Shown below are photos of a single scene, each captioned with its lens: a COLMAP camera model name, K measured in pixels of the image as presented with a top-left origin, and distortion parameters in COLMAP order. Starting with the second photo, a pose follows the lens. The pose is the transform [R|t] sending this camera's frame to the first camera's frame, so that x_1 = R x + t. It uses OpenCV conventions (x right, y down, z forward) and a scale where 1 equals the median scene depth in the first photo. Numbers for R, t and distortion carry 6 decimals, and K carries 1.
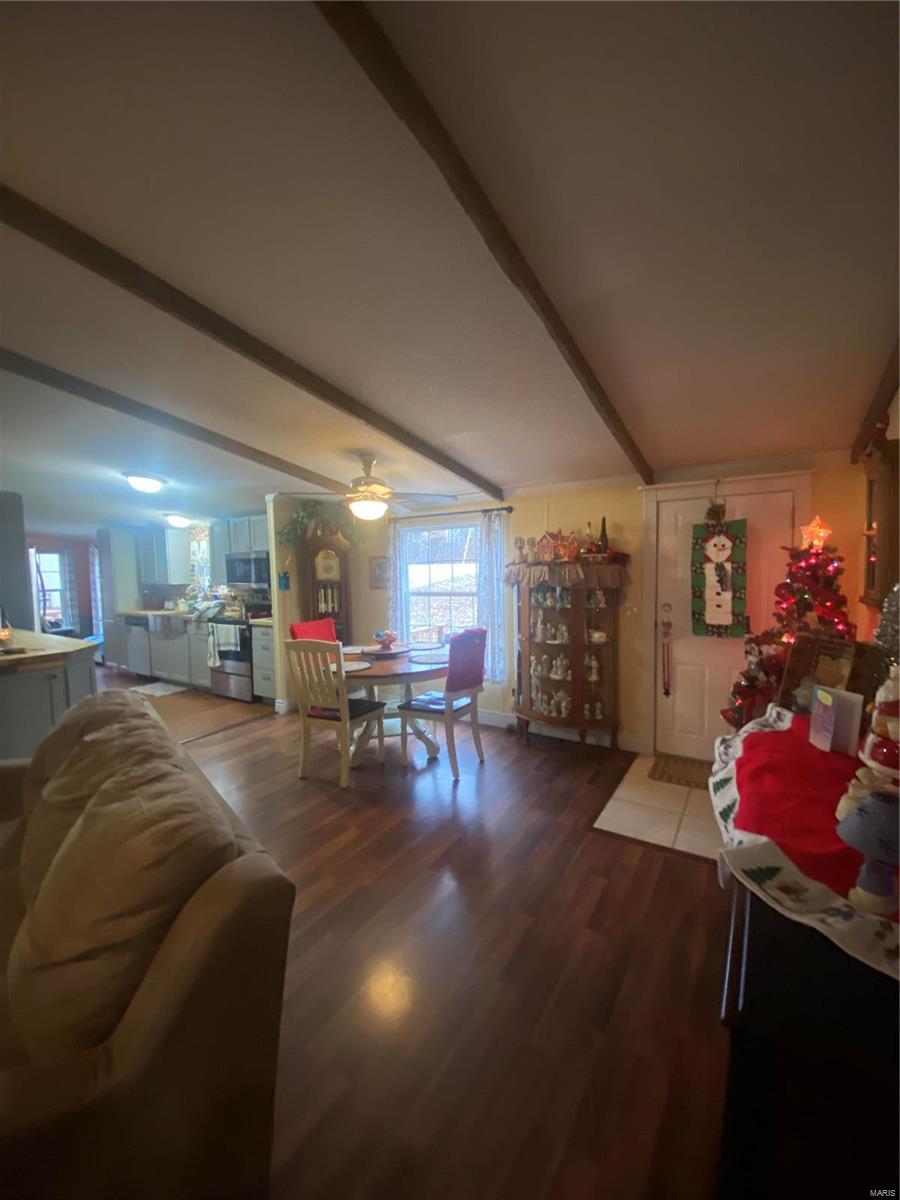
lens RADIAL K [[477.7, 0, 442.4], [0, 477.7, 599.3], [0, 0, 1]] dist [0.000105, -0.000799]
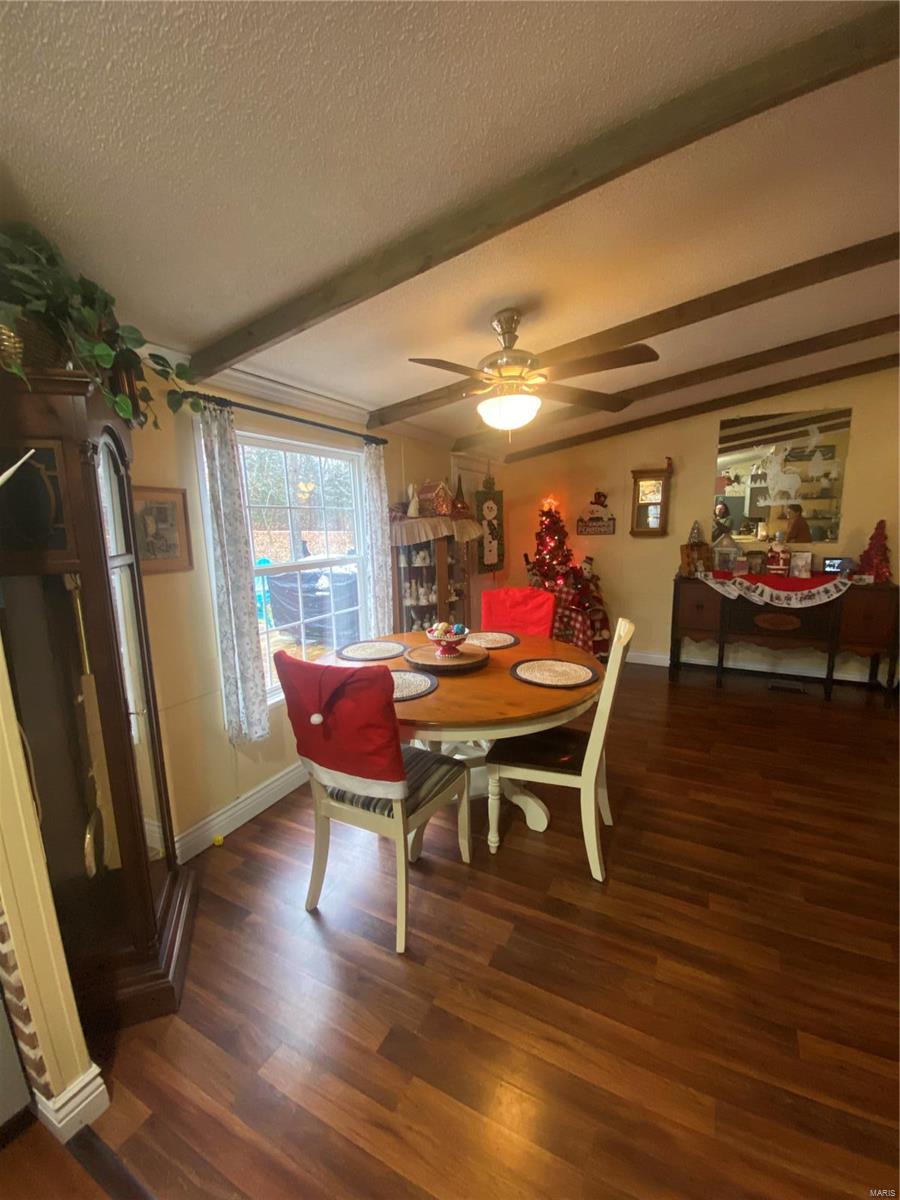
lens RADIAL K [[477.7, 0, 433.1], [0, 477.7, 609.8], [0, 0, 1]] dist [0.000105, -0.000799]
pose [[-0.071690, -0.151486, 0.985856, -0.828456], [0.090822, 0.983302, 0.157698, -0.052074], [-0.993283, 0.100843, -0.056735, 1.251845]]
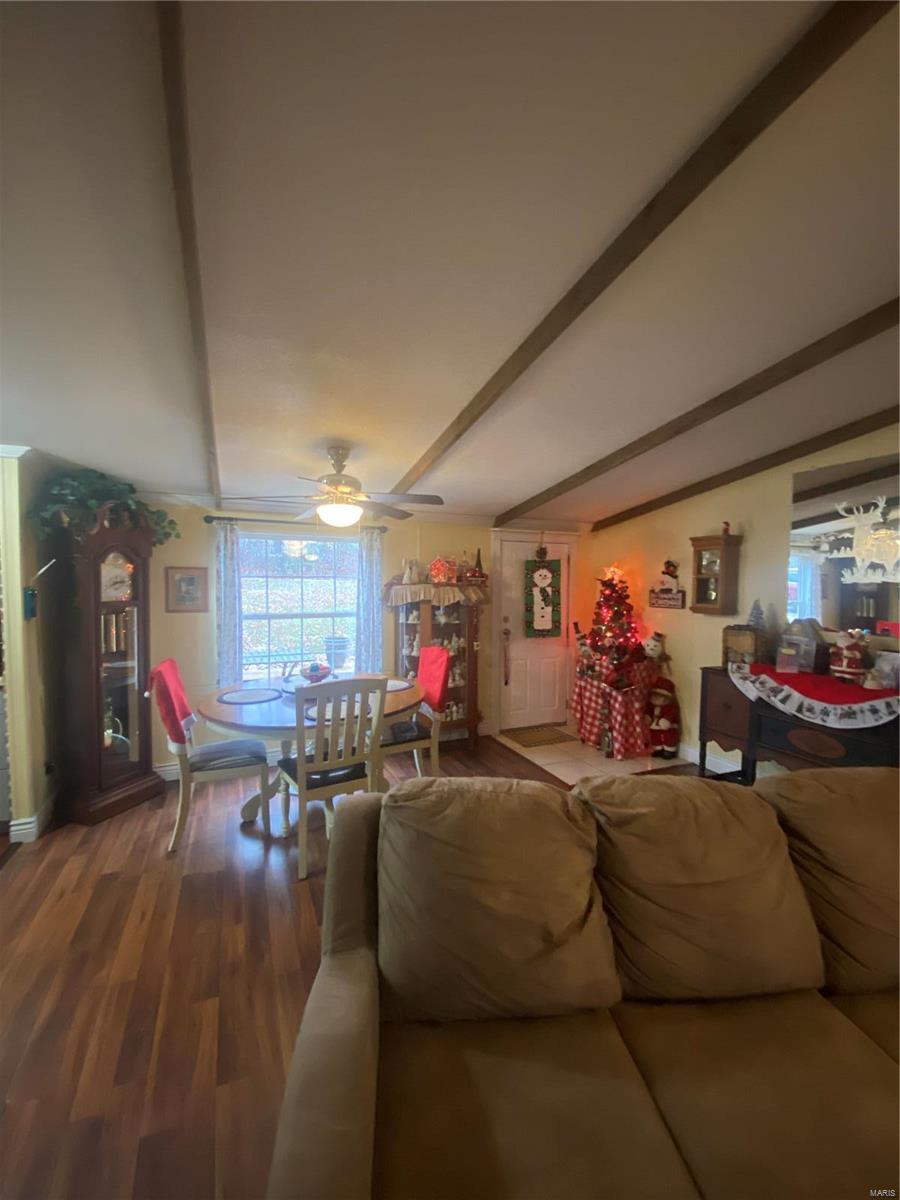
lens RADIAL K [[477.7, 0, 443.9], [0, 477.7, 592.5], [0, 0, 1]] dist [0.000105, -0.000799]
pose [[0.558398, 0.008840, 0.829526, -0.797603], [0.034106, 0.998853, -0.033604, -0.020778], [-0.828872, 0.047056, 0.557456, 0.425061]]
